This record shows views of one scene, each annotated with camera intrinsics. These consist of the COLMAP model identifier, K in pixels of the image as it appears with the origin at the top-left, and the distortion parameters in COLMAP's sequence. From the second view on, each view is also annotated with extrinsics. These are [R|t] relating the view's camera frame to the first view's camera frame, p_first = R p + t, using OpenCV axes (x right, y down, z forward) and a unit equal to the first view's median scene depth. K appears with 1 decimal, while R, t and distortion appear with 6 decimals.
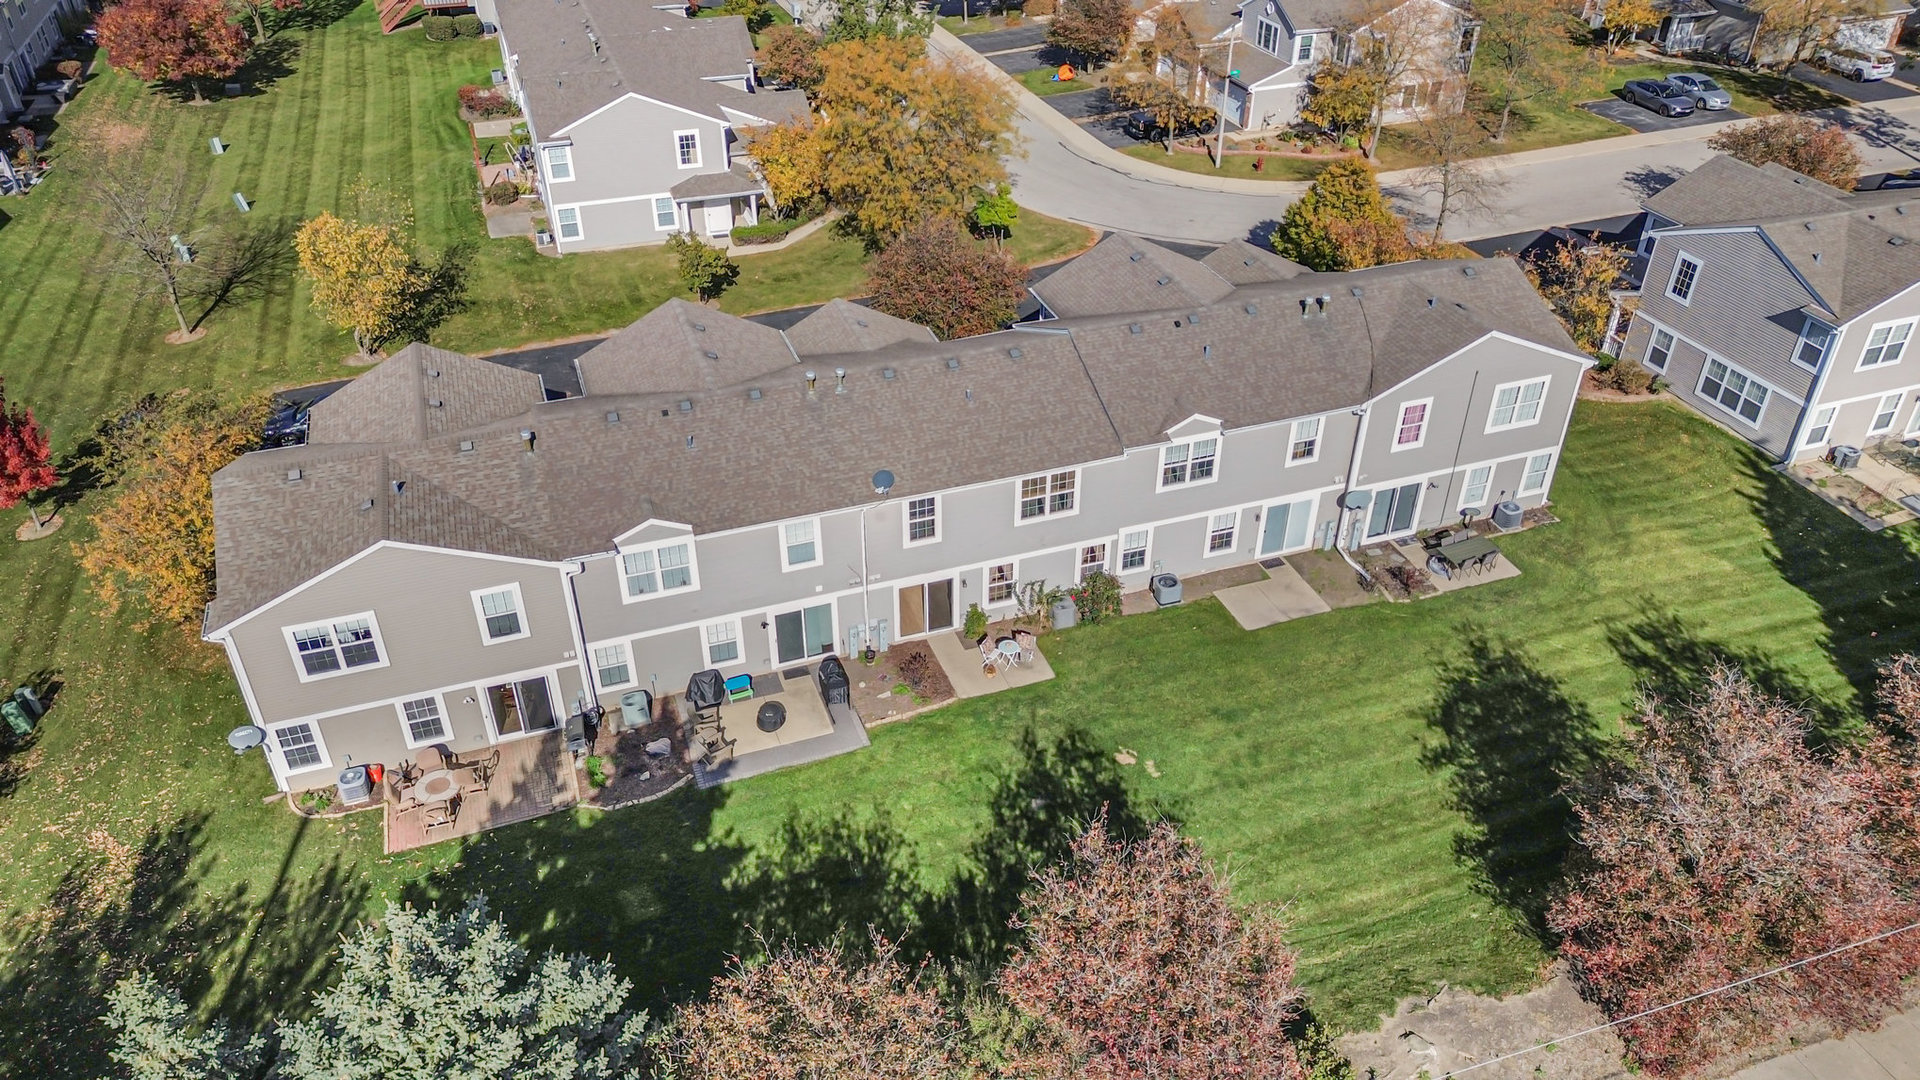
lens RADIAL K [[1364.1, 0, 955.8], [0, 1364.1, 537.2], [0, 0, 1]] dist [0.044846, -0.016377]
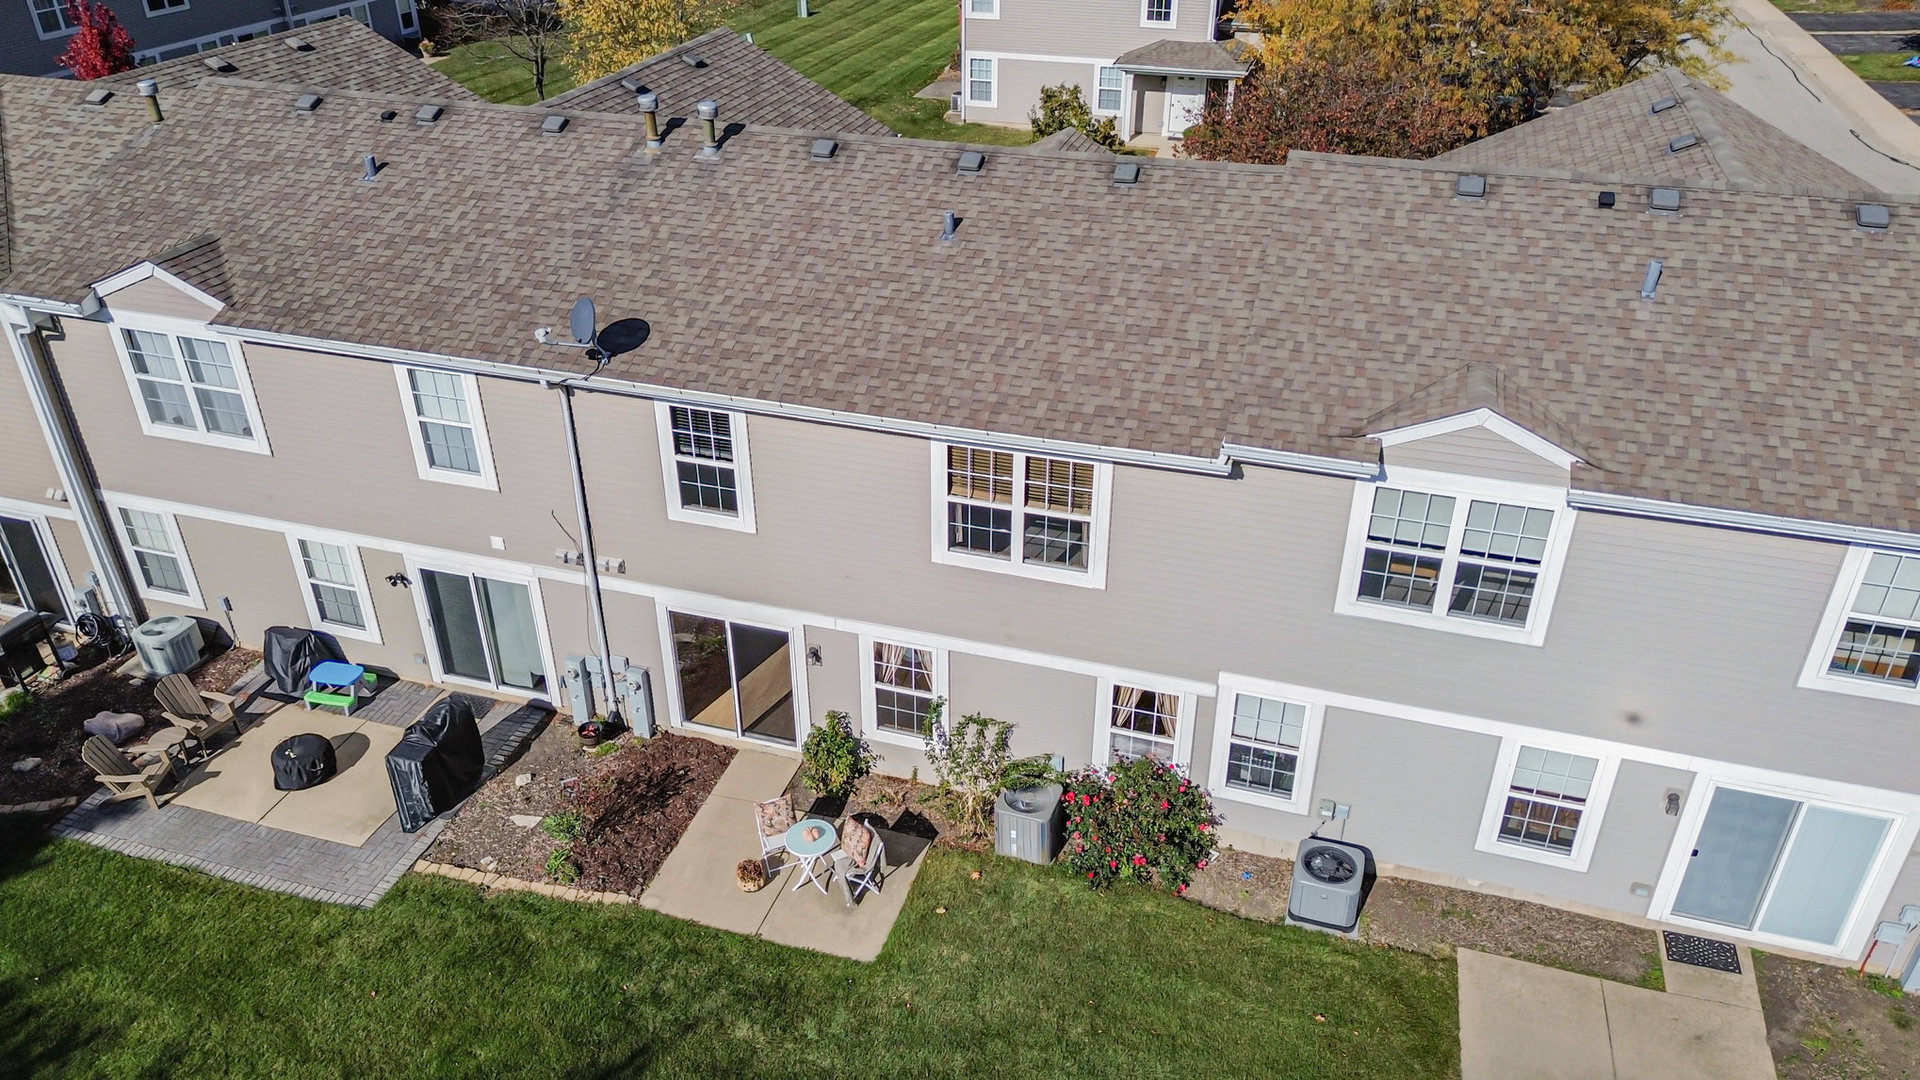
lens RADIAL K [[1364.1, 0, 961.6], [0, 1364.1, 532.9], [0, 0, 1]] dist [0.044846, -0.016377]
pose [[0.803652, 0.301694, -0.512957, 0.244995], [-0.337021, 0.941151, 0.025523, -0.027732], [0.490470, 0.152365, 0.858035, 0.641714]]
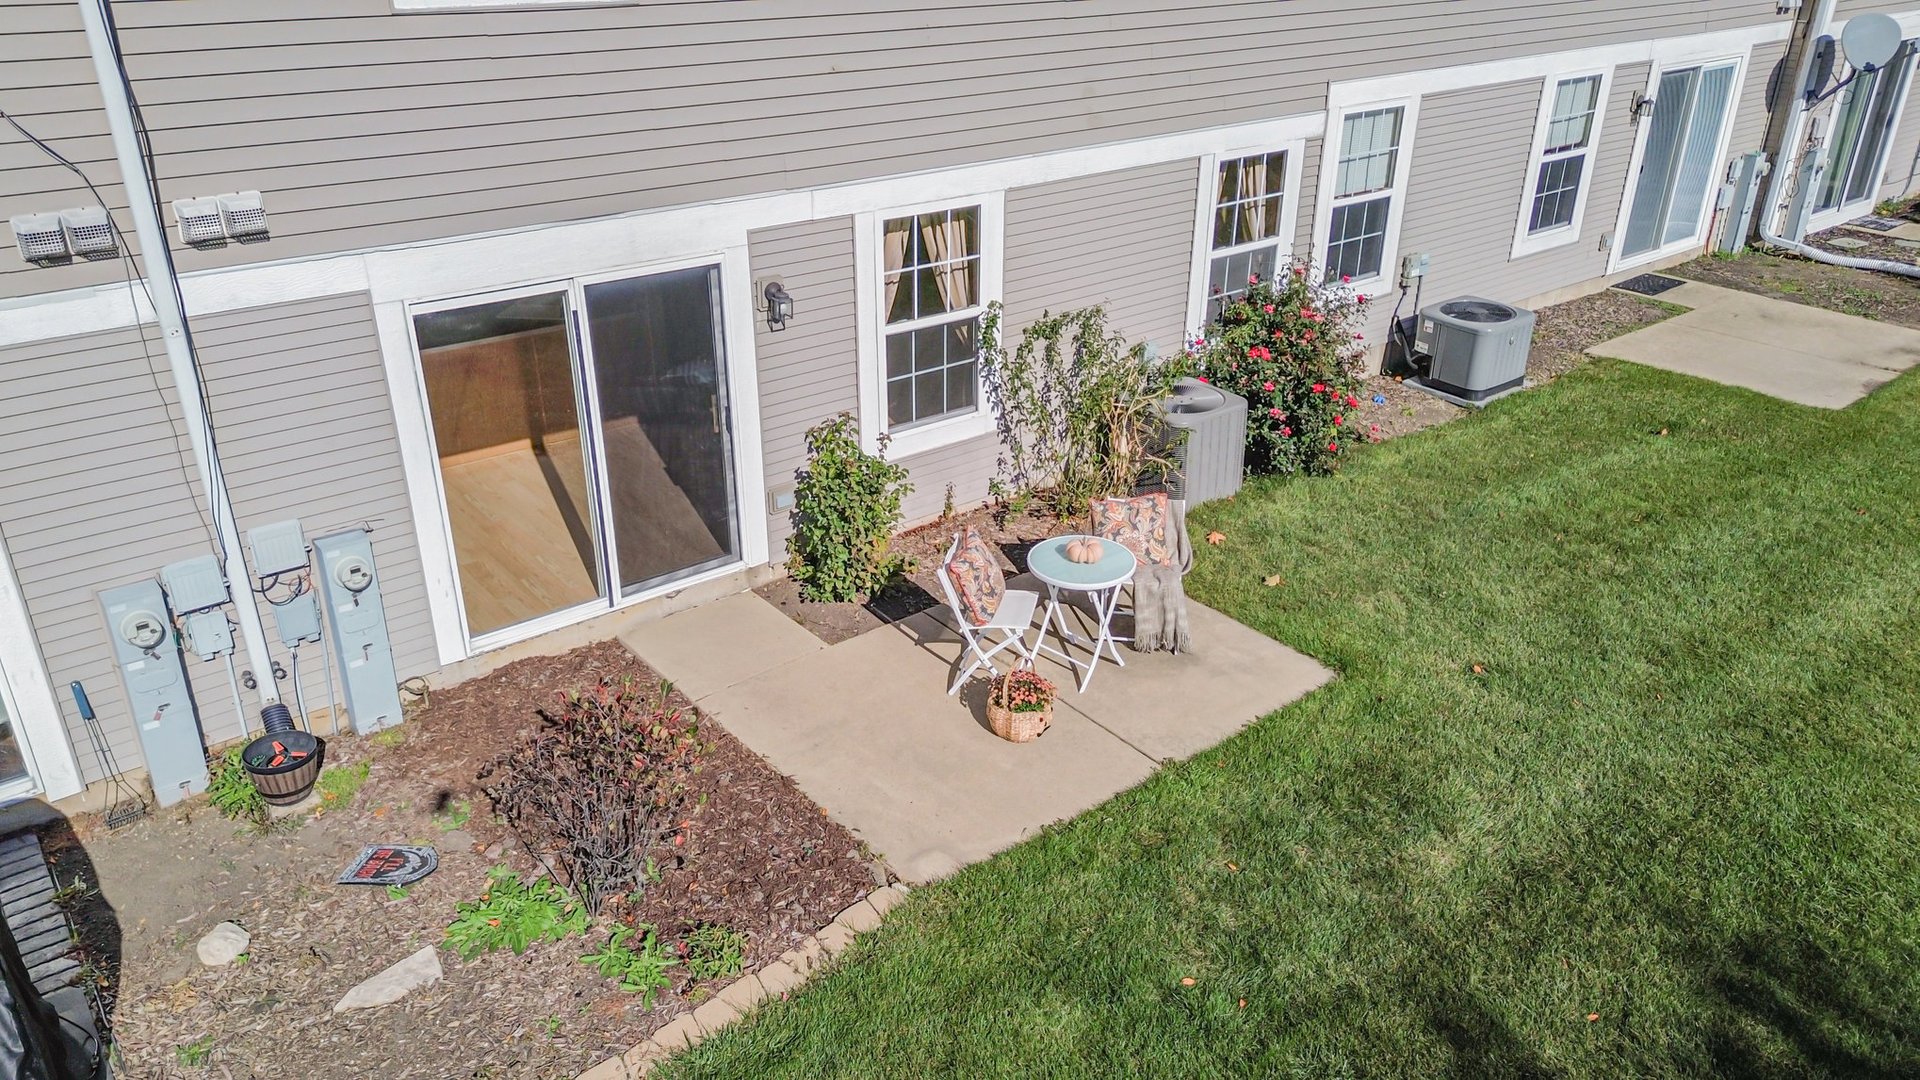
lens RADIAL K [[1364.1, 0, 970.2], [0, 1364.1, 536.6], [0, 0, 1]] dist [0.044846, -0.016377]
pose [[0.941869, -0.143145, 0.303960, -0.031232], [0.190715, 0.972604, -0.132928, 0.096368], [-0.276604, 0.183170, 0.943366, 0.799625]]
